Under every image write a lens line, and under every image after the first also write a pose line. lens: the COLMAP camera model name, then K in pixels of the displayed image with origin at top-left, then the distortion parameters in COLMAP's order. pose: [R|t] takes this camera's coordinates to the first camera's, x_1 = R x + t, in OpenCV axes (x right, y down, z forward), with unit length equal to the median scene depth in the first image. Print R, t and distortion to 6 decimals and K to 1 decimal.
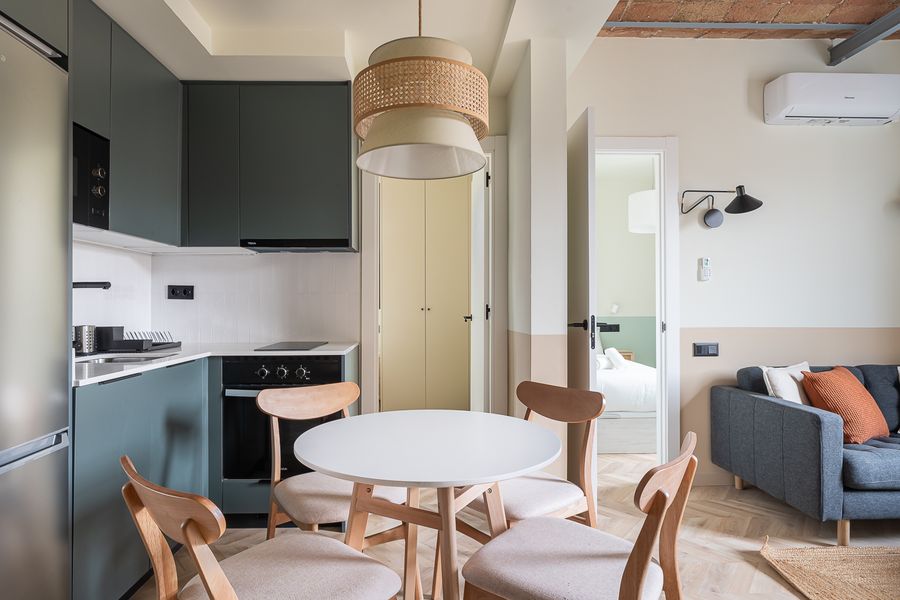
lens RADIAL K [[507.7, 0, 446.6], [0, 507.7, 302.1], [0, 0, 1]] dist [0.005628, 0.000487]
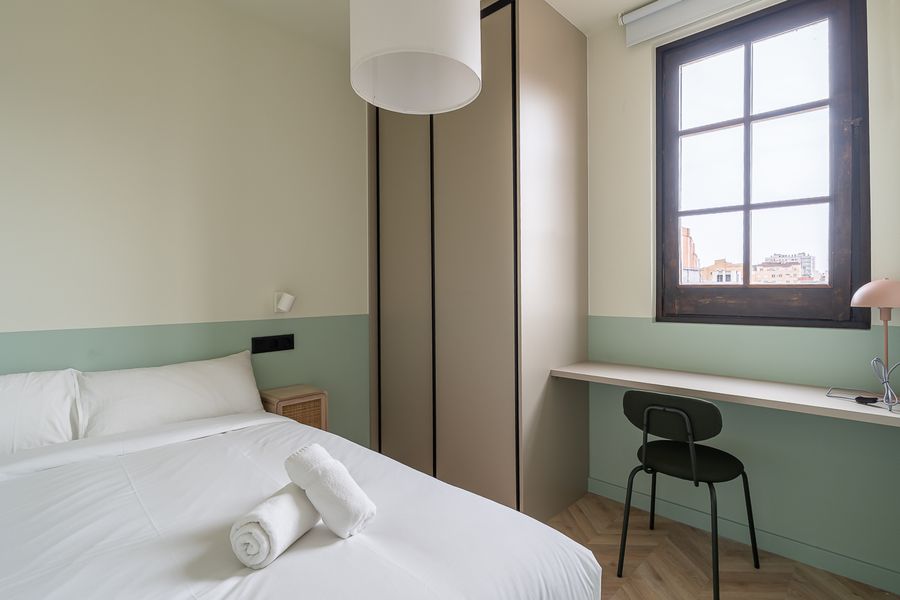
lens RADIAL K [[430.9, 0, 452.0], [0, 430.9, 295.8], [0, 0, 1]] dist [-0.025947, -0.000602]
pose [[0.730988, -0.002734, 0.682385, 0.176406], [0.000358, 0.999993, 0.003622, 0.005868], [-0.682390, -0.002404, 0.730984, 0.614611]]
